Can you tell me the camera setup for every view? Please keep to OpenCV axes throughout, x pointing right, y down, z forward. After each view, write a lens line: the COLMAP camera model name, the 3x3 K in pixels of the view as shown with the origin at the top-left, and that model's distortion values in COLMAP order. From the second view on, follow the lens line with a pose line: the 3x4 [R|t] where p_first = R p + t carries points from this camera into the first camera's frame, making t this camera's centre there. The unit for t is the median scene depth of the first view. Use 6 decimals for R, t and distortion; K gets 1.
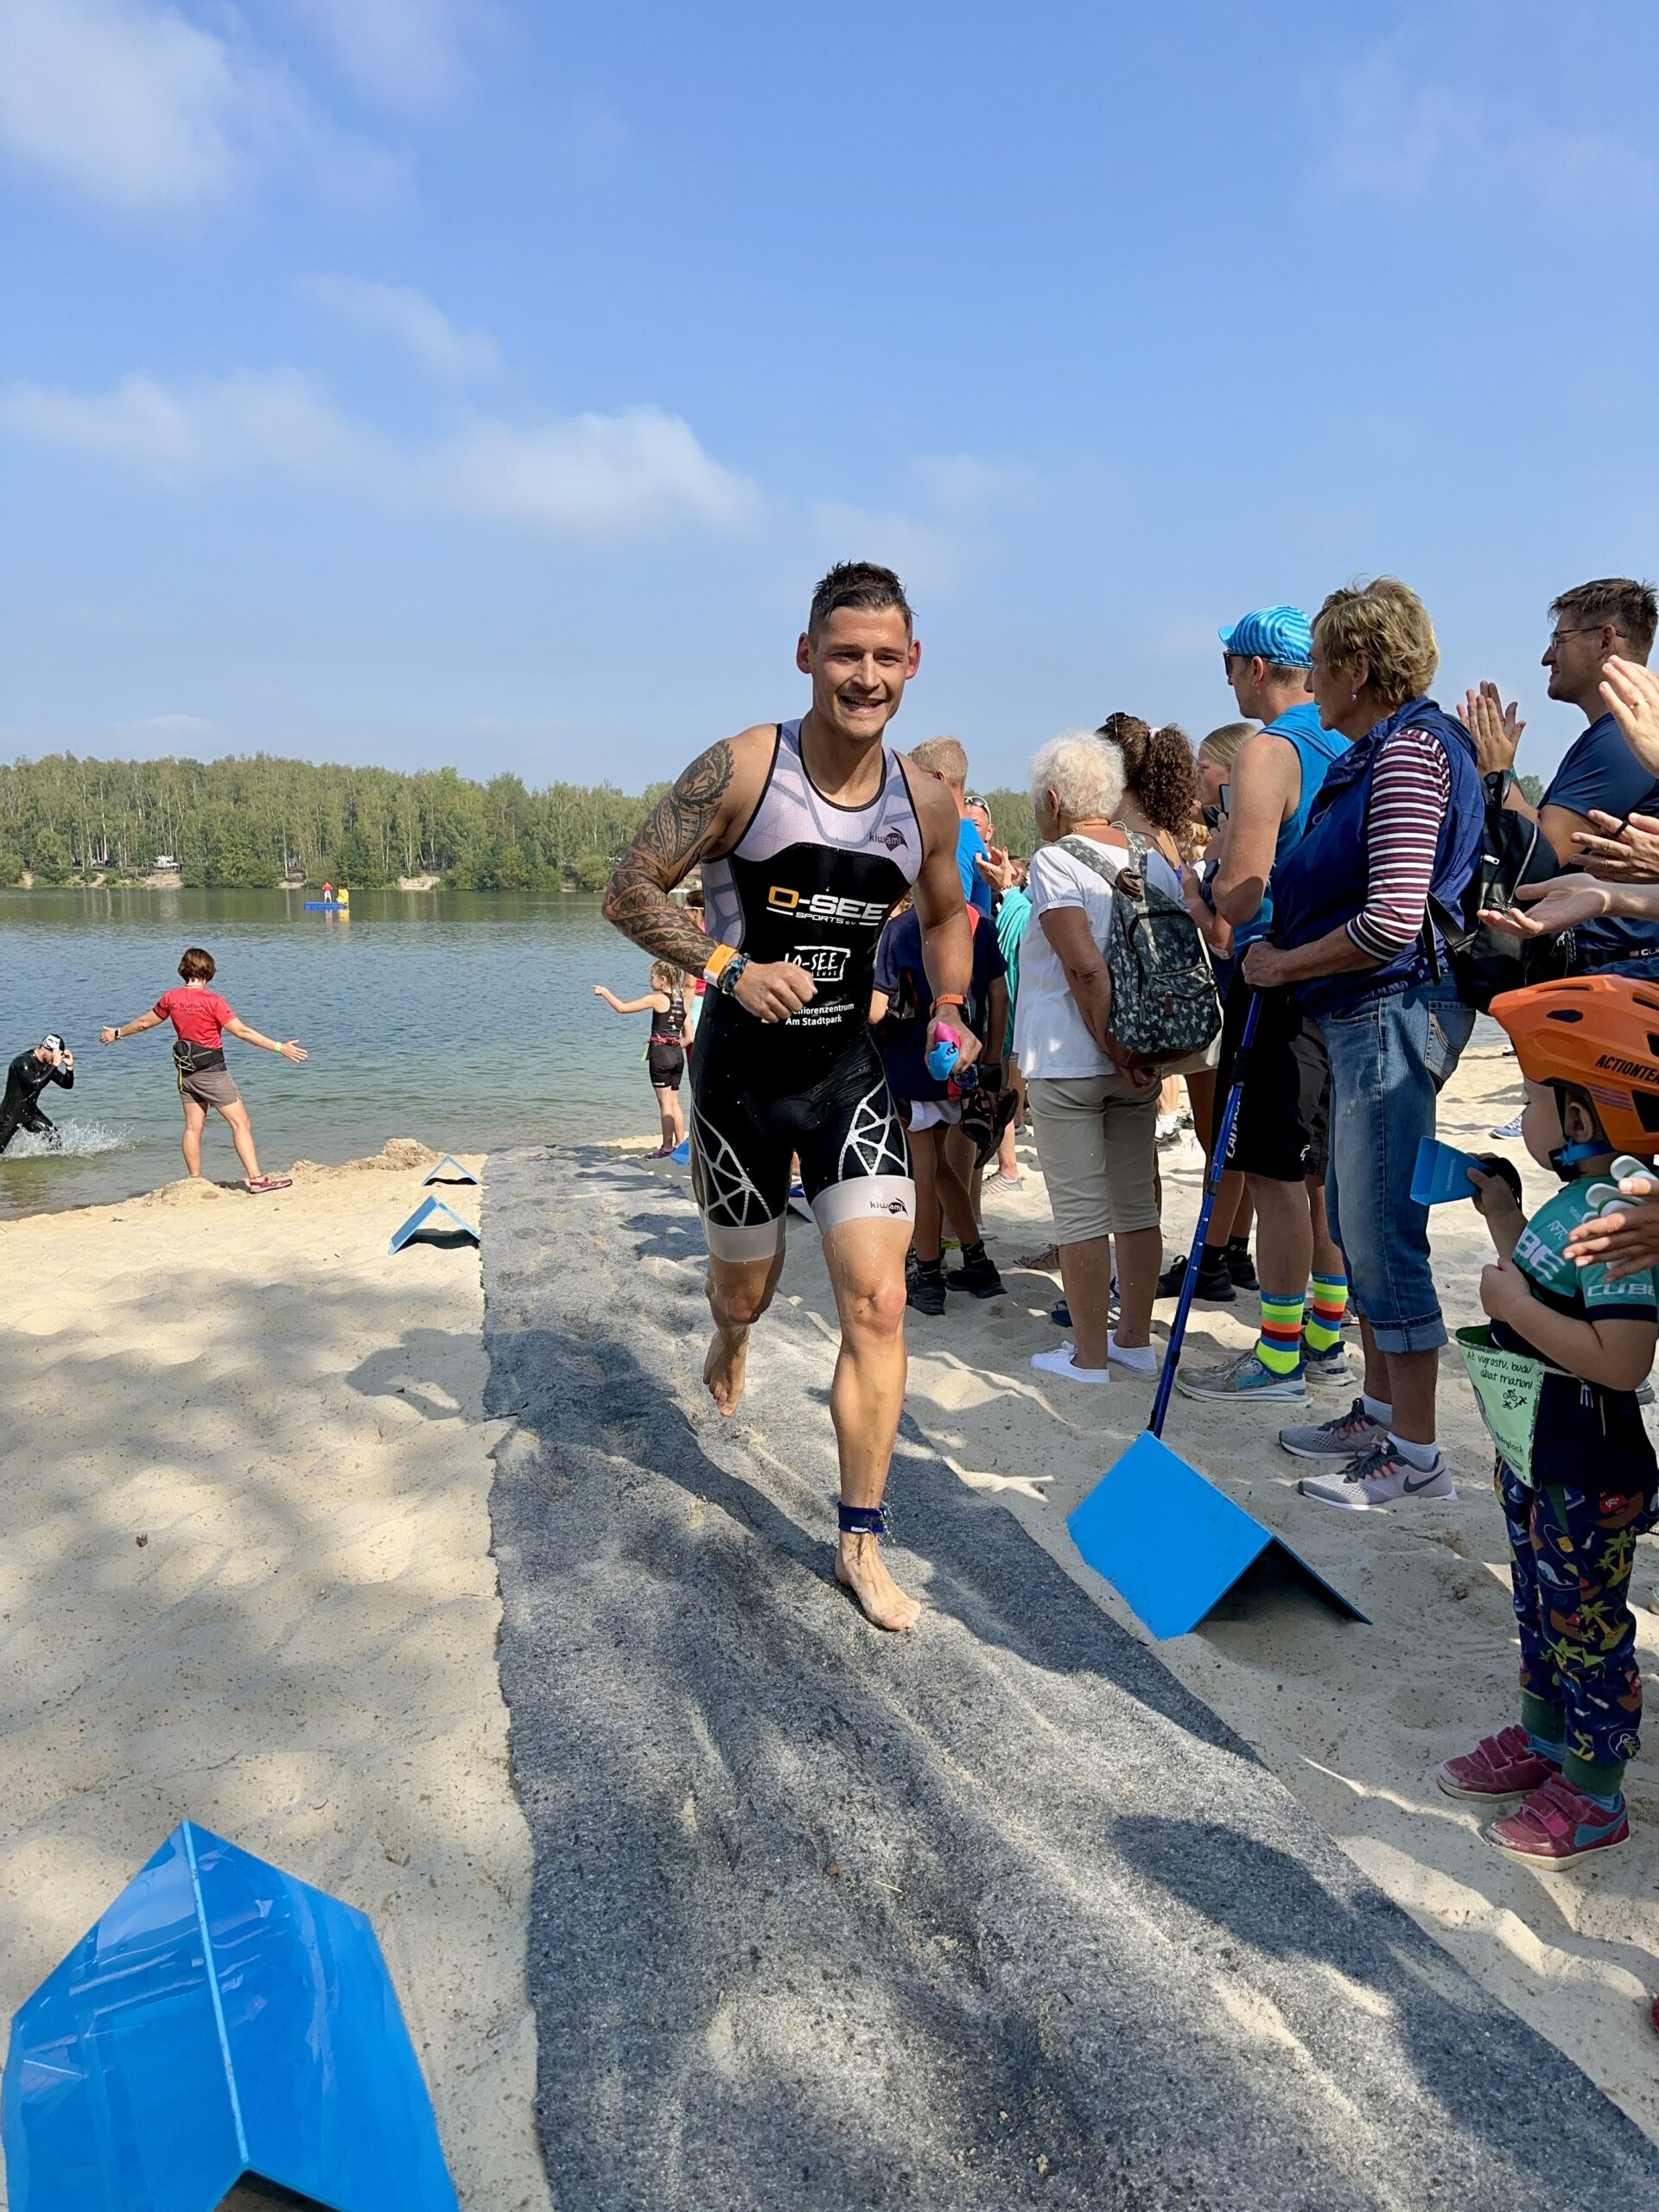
lens RADIAL K [[1541.0, 0, 840.6], [0, 1541.0, 1139.6], [0, 0, 1]] dist [0.064554, -0.114700]
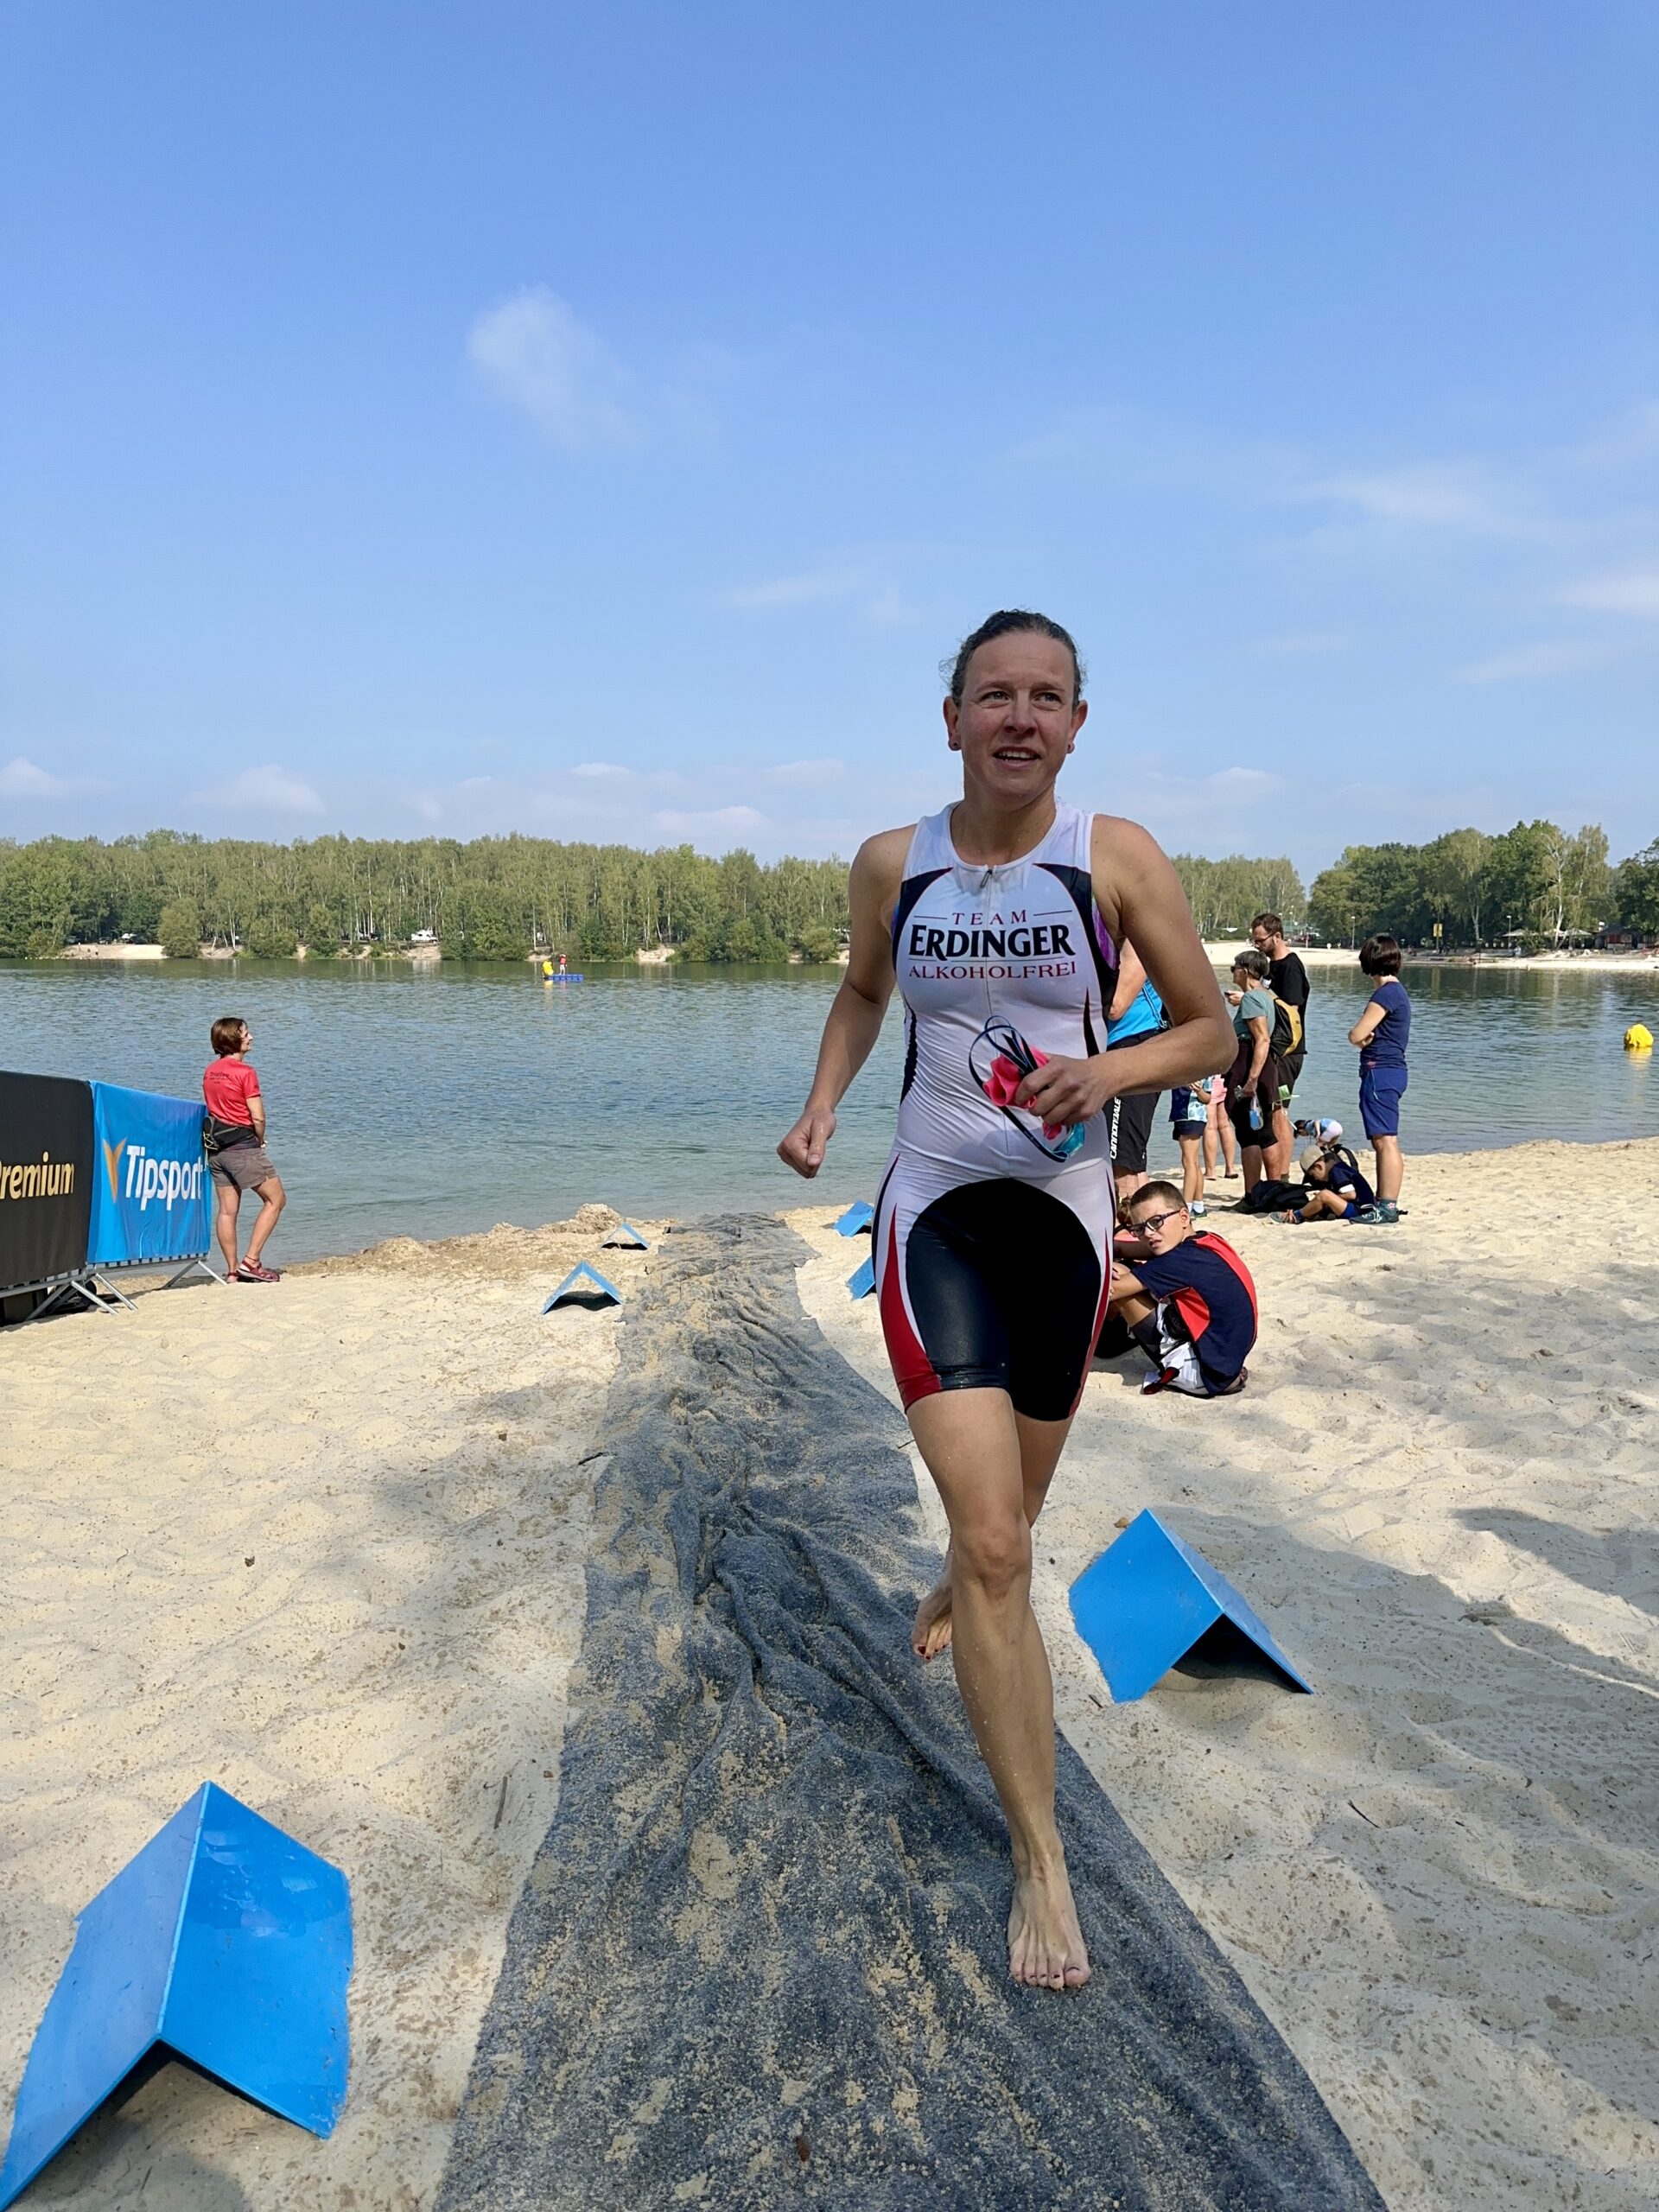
lens RADIAL K [[1555.3, 0, 828.9], [0, 1555.3, 1113.5], [0, 0, 1]] dist [0.083861, -0.115708]
pose [[0.988055, 0.011888, -0.153640, 0.123626], [-0.021332, 0.997972, -0.059970, -0.006915], [0.152615, 0.062532, 0.986305, -0.083123]]
